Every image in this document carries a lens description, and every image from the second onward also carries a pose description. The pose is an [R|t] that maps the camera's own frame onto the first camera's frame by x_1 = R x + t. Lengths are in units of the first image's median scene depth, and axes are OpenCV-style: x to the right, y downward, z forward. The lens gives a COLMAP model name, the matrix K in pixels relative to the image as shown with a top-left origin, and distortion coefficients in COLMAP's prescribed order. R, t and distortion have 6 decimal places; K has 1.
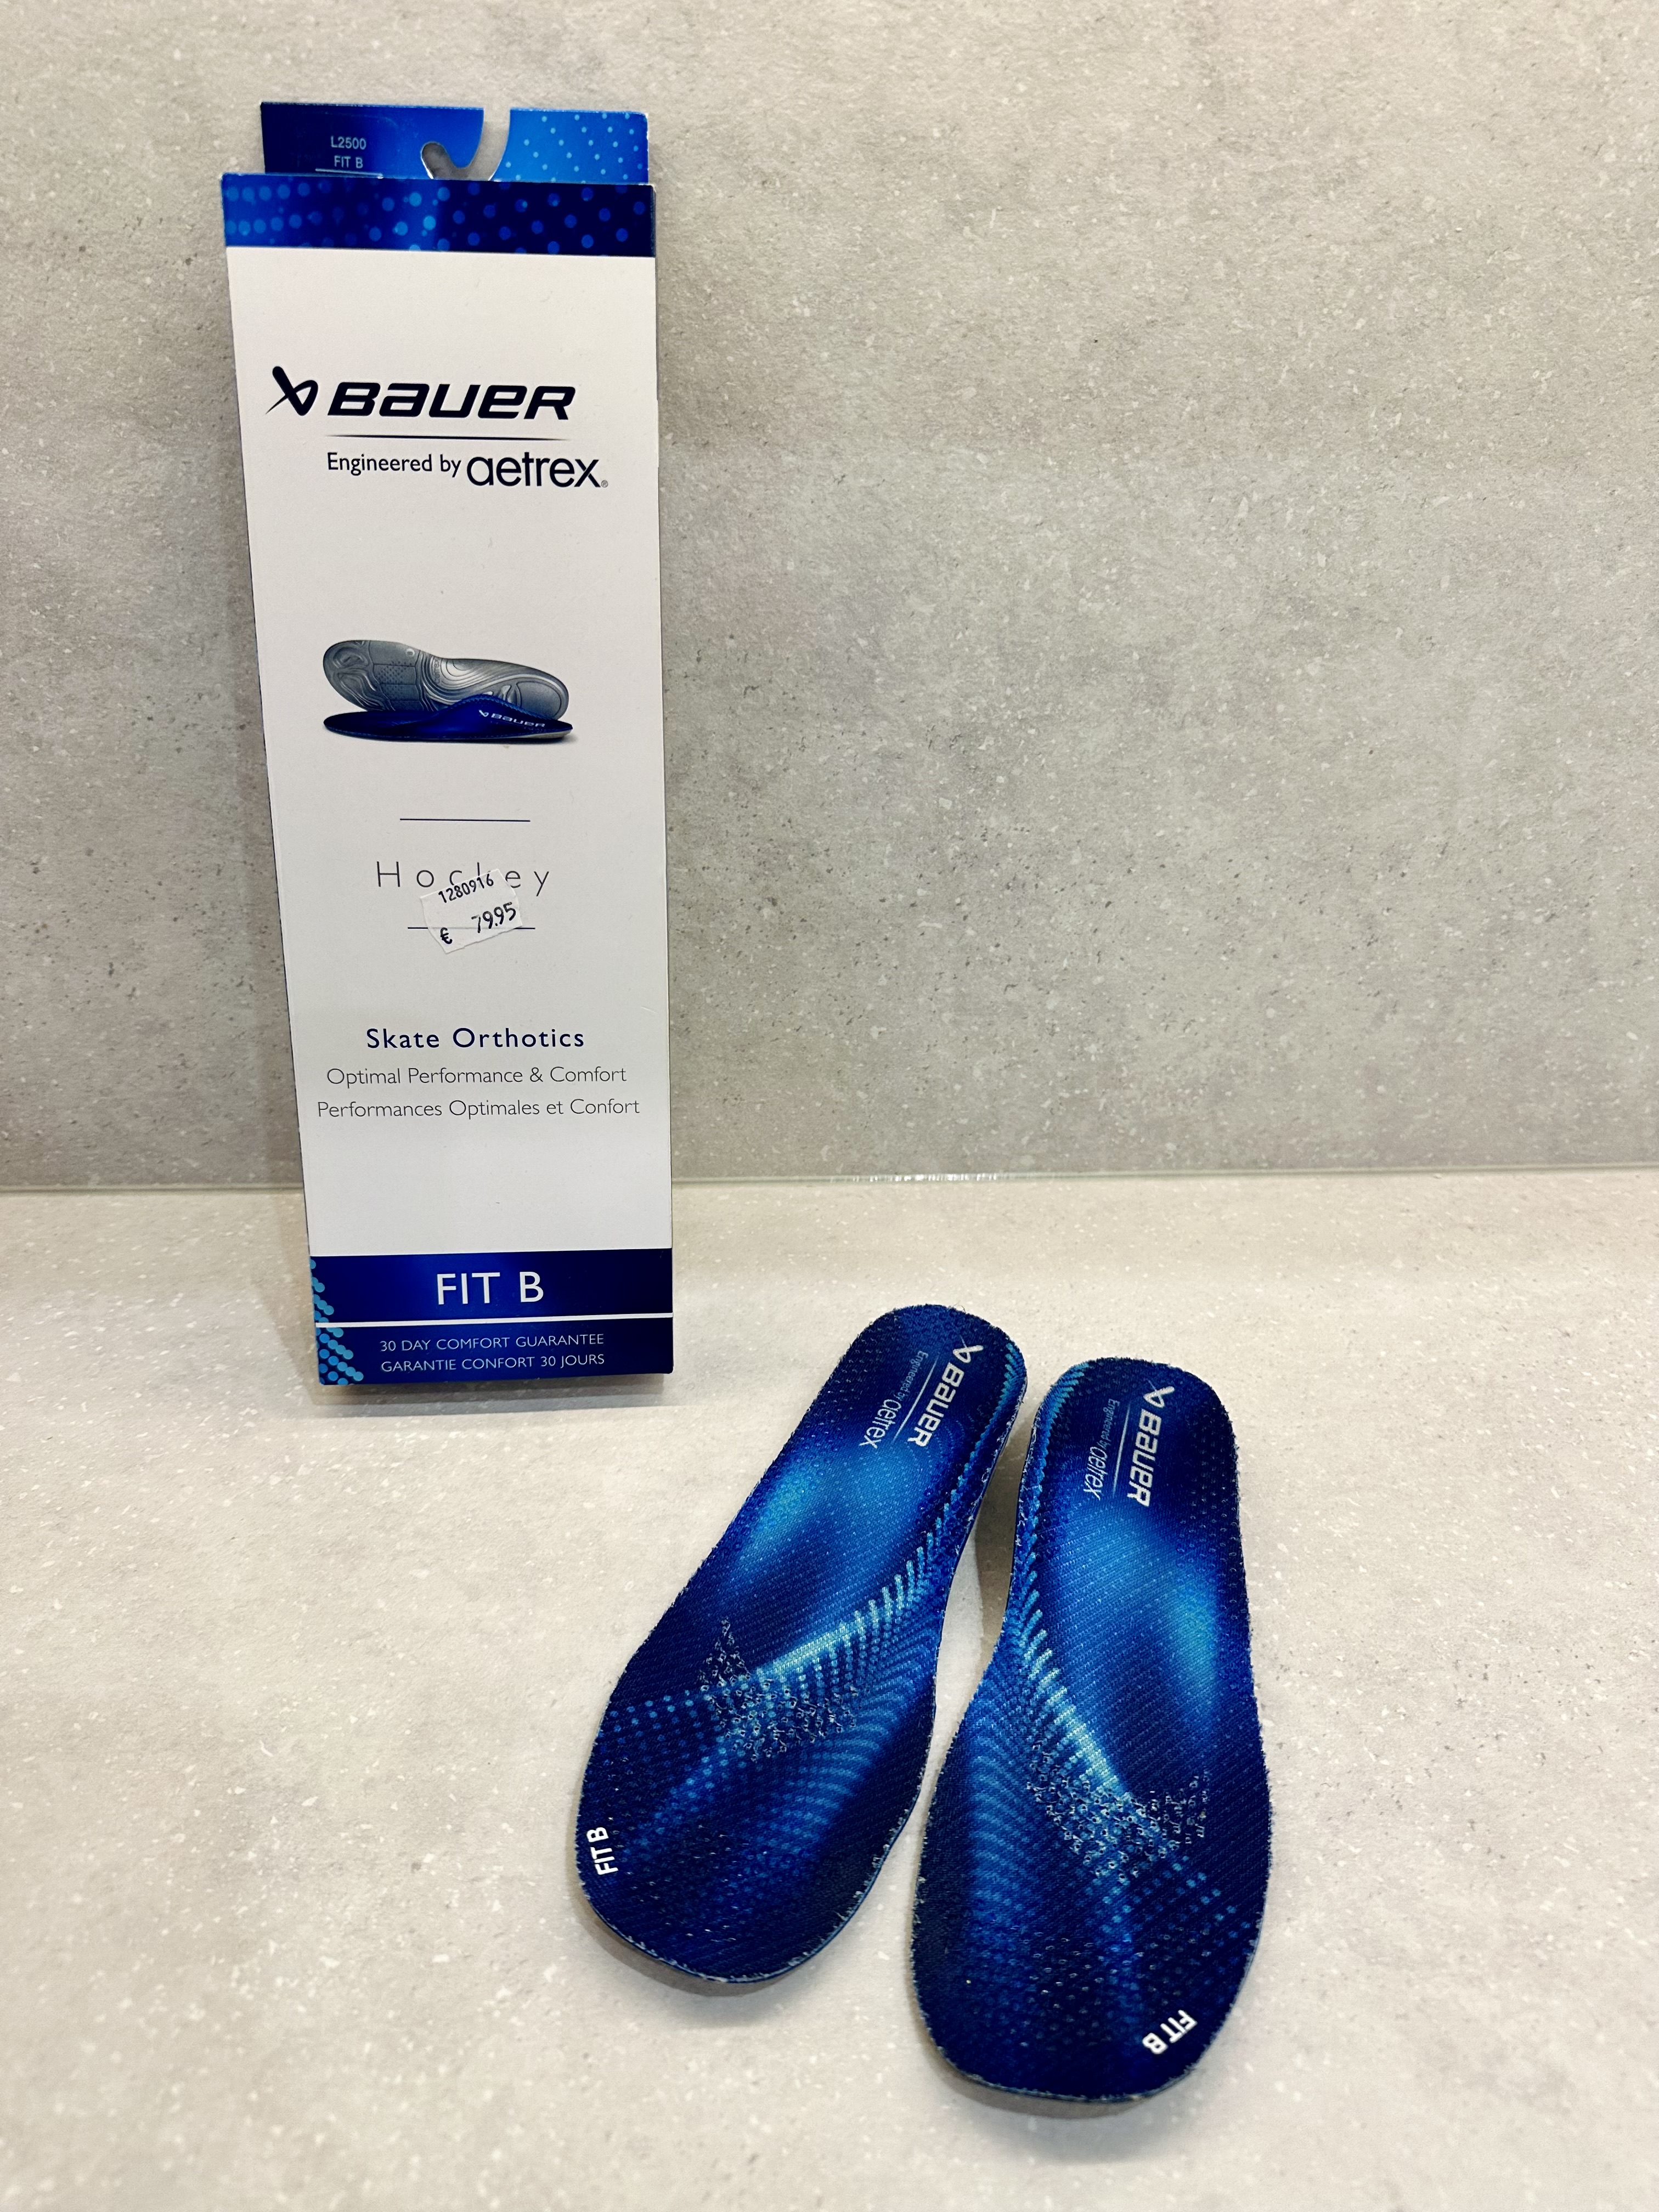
lens RADIAL K [[1642.9, 0, 819.8], [0, 1642.9, 1125.8], [0, 0, 1]] dist [-0.013340, -0.009728]
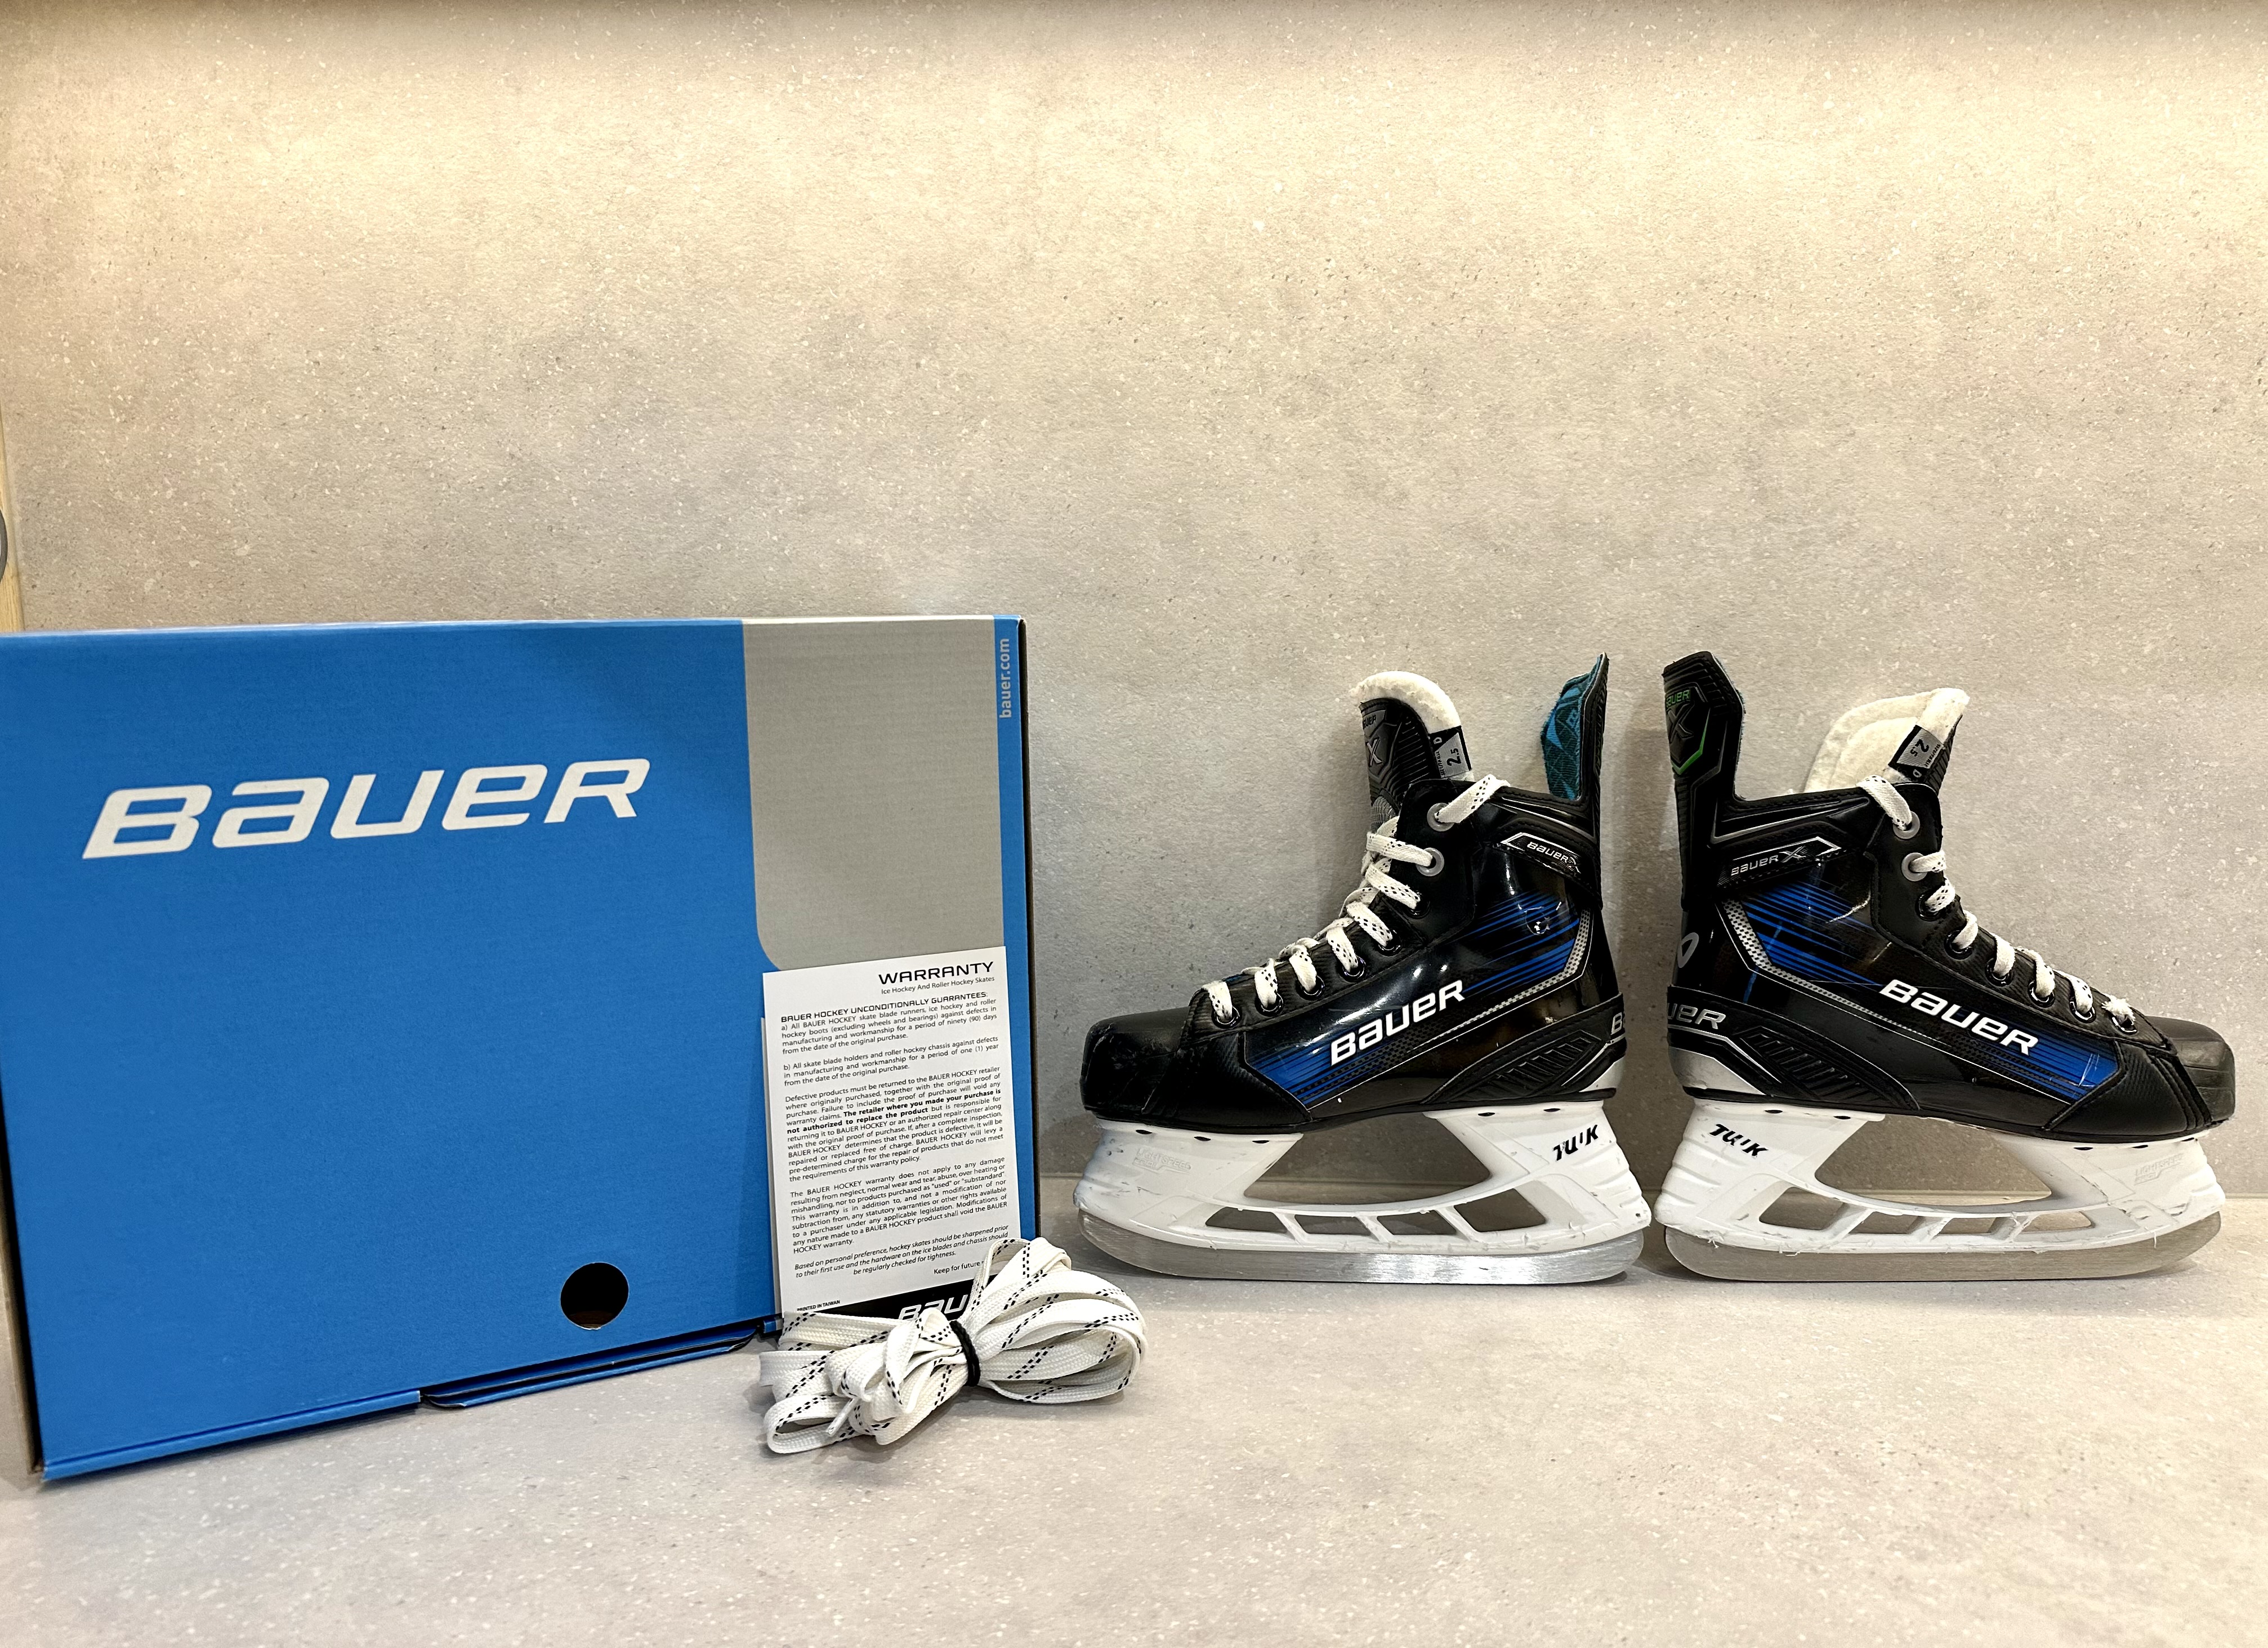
lens RADIAL K [[1657.7, 0, 1083.8], [0, 1657.7, 792.4], [0, 0, 1]] dist [-0.011279, -0.010721]
pose [[0.990038, -0.015524, -0.139939, -0.221105], [-0.035982, 0.933000, -0.358072, 0.306885], [0.136122, 0.359540, 0.923148, -0.585770]]
